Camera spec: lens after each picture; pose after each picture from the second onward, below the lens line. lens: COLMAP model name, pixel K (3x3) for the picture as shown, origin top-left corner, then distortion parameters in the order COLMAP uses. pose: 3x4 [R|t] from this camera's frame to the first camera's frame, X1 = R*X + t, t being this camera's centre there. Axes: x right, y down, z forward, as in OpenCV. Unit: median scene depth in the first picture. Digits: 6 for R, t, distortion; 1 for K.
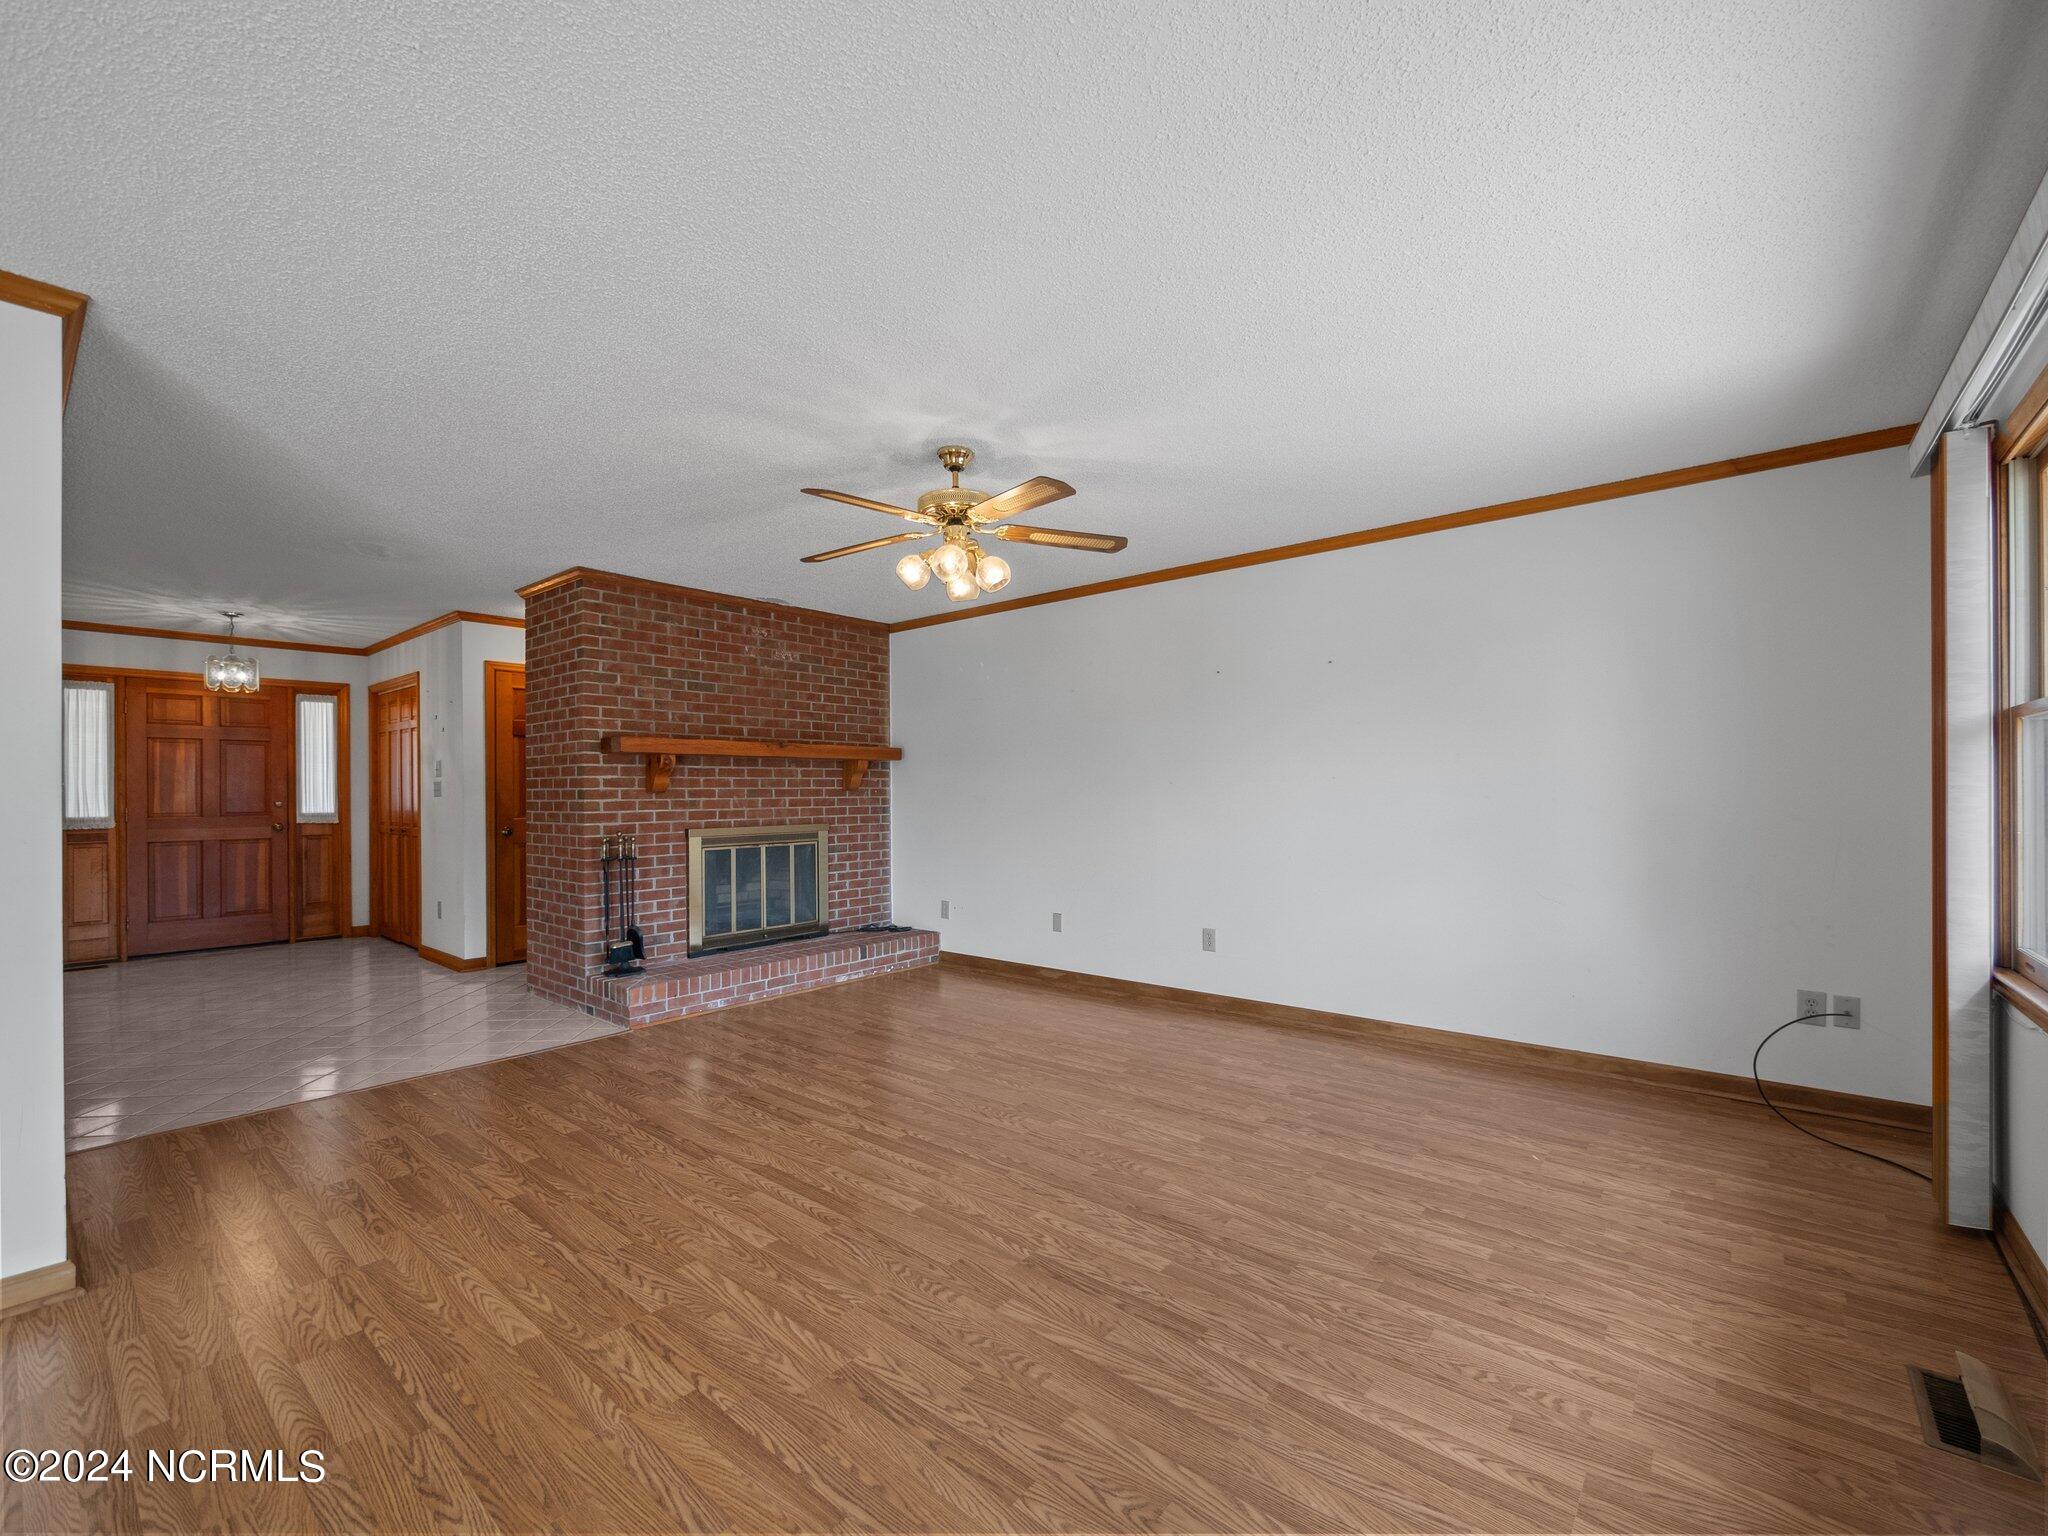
lens RADIAL K [[861.3, 0, 1022.9], [0, 861.3, 790.6], [0, 0, 1]] dist [-0.004108, -0.000060]
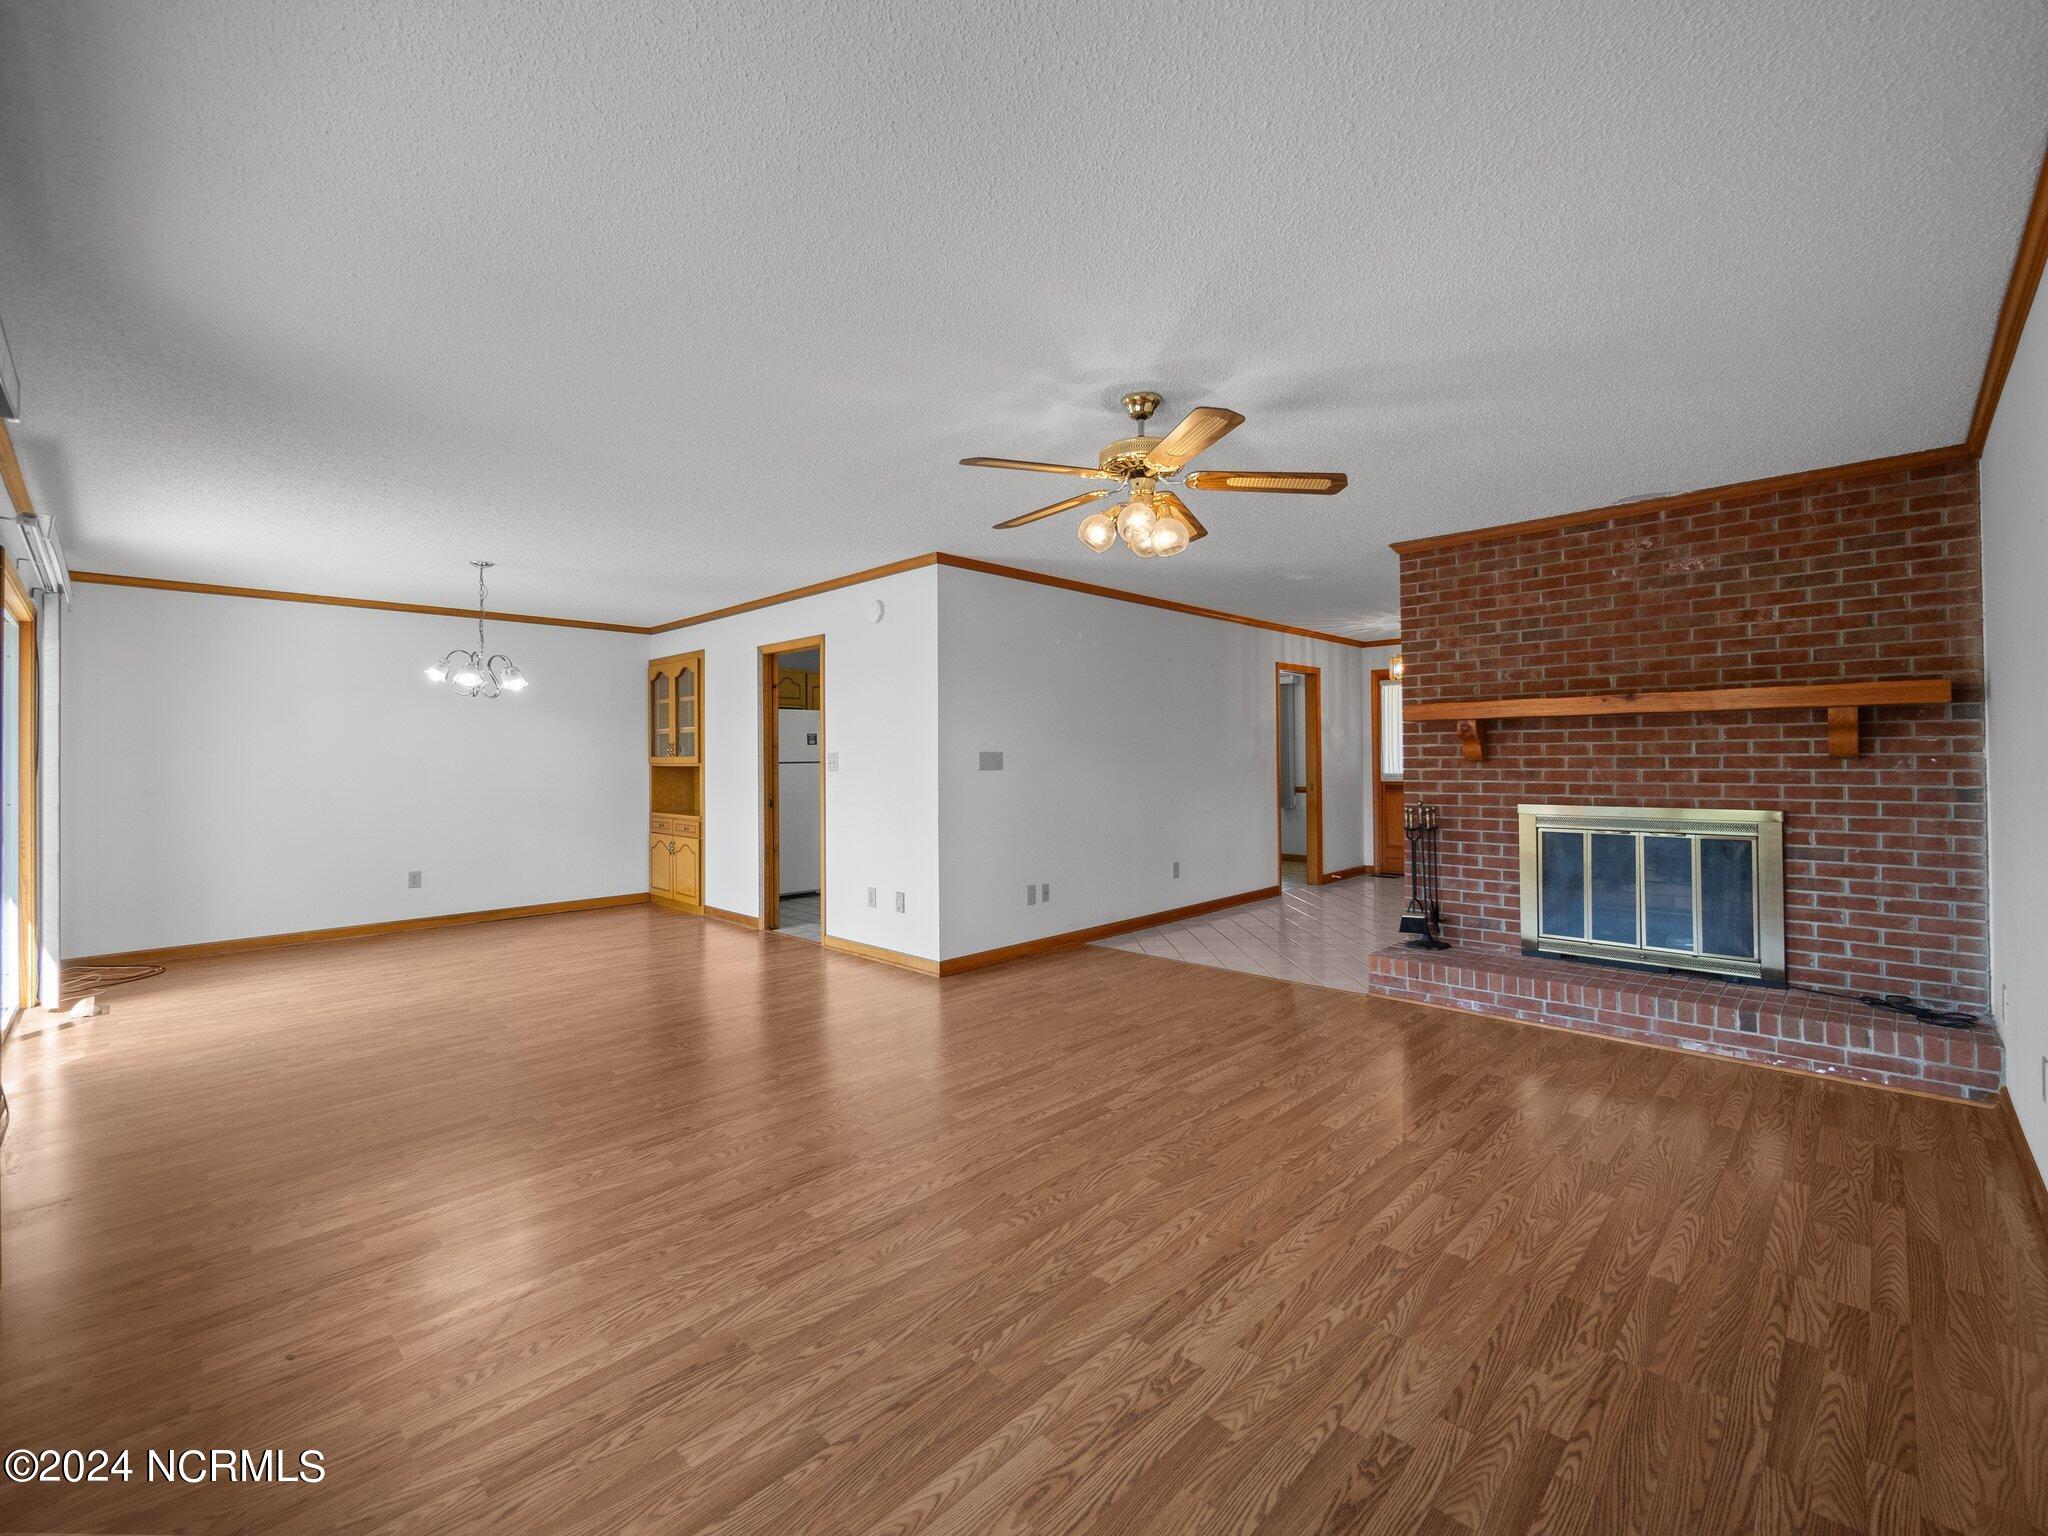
lens RADIAL K [[886.3, 0, 1022.7], [0, 886.3, 754.8], [0, 0, 1]] dist [-0.005888, -0.000180]
pose [[-0.074544, 0.002561, -0.997214, 0.545755], [0.008376, 0.999963, 0.001942, -0.010711], [0.997183, -0.008208, -0.074562, 0.589691]]
